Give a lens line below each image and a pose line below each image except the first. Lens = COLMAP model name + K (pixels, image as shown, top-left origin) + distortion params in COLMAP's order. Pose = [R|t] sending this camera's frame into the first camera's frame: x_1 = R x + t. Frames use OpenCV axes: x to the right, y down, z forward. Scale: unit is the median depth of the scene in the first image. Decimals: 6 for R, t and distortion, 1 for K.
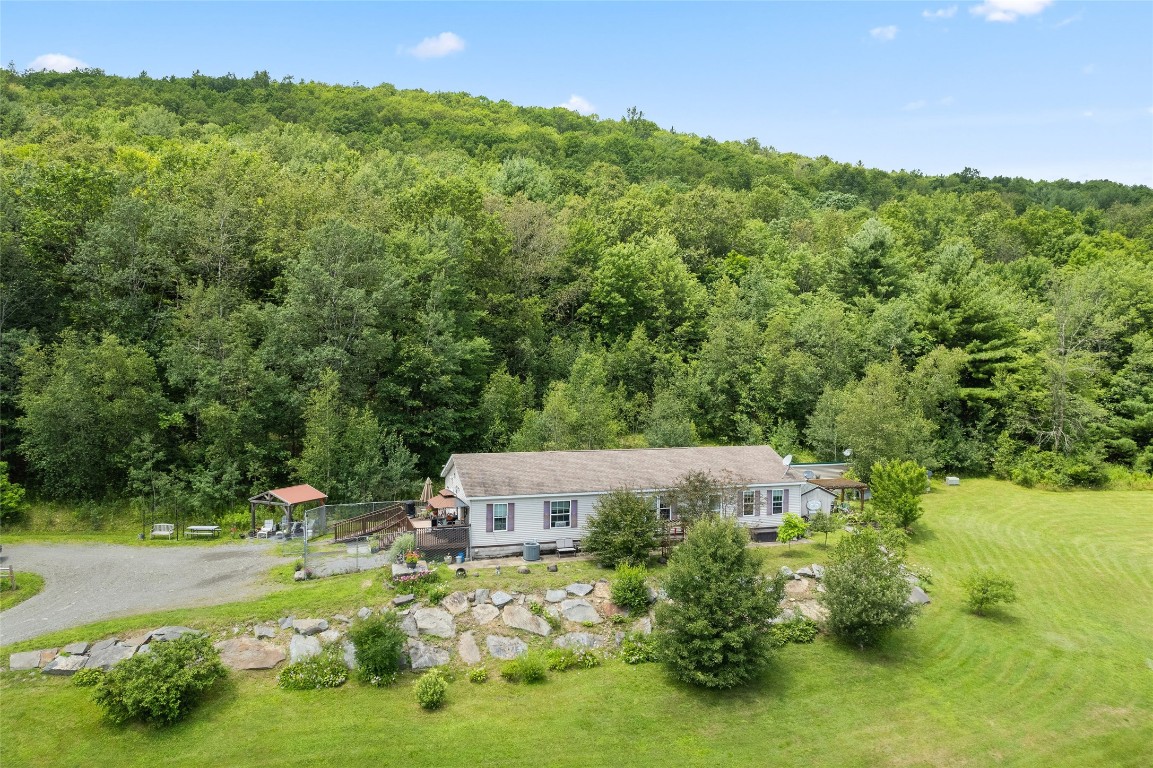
lens RADIAL K [[759.0, 0, 562.5], [0, 759.0, 361.7], [0, 0, 1]] dist [-0.039410, 0.001424]
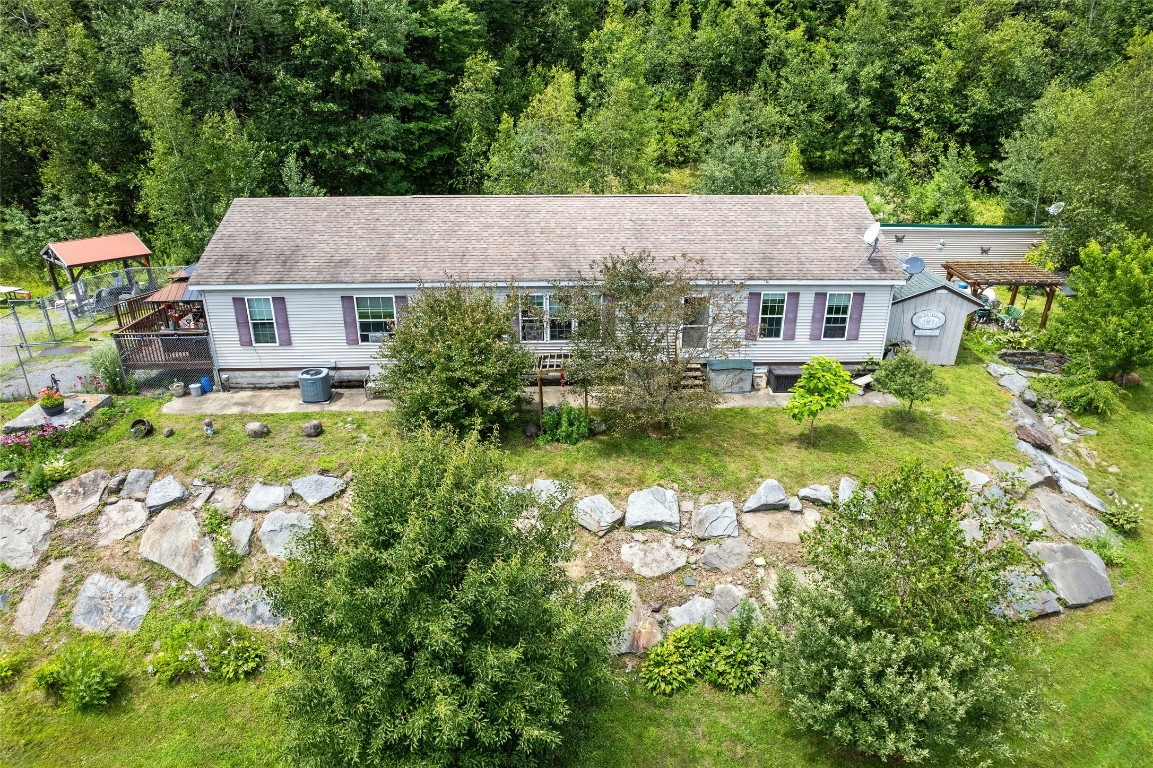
lens RADIAL K [[741.2, 0, 592.0], [0, 741.2, 368.3], [0, 0, 1]] dist [-0.074503, 0.068638]
pose [[0.964628, 0.095059, -0.245878, 0.232414], [0.005012, 0.925939, 0.377640, 0.030758], [0.263566, -0.365515, 0.892711, 0.472854]]
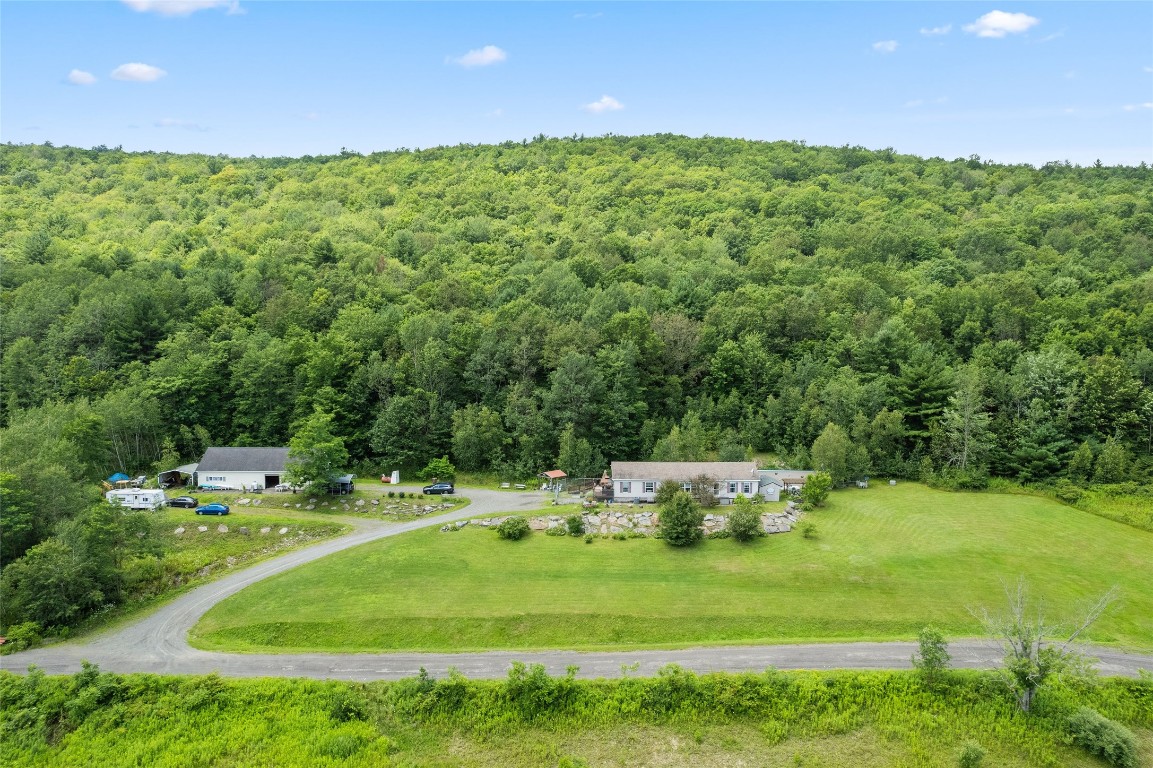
lens RADIAL K [[722.8, 0, 576.5], [0, 722.8, 384.0], [0, 0, 1]] dist [-0.076864, -0.000123]
pose [[0.941516, 0.011407, -0.336774, 0.493455], [0.008949, 0.998228, 0.058830, -0.249831], [0.336849, -0.058403, 0.939746, -1.152410]]
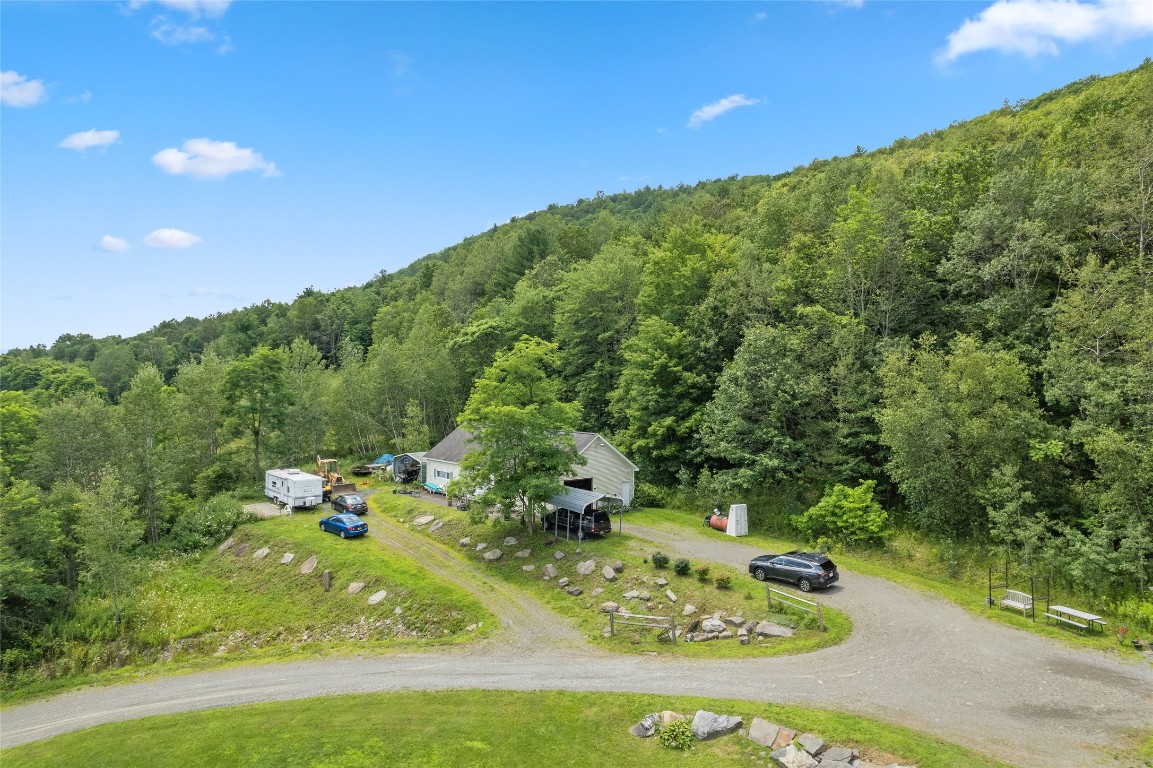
lens RADIAL K [[741.2, 0, 592.0], [0, 741.2, 368.3], [0, 0, 1]] dist [-0.074503, 0.068638]
pose [[0.378179, -0.017610, -0.925565, -0.031193], [-0.001650, 0.999805, -0.019697, 0.013404], [0.925731, 0.008976, 0.378076, 0.327997]]
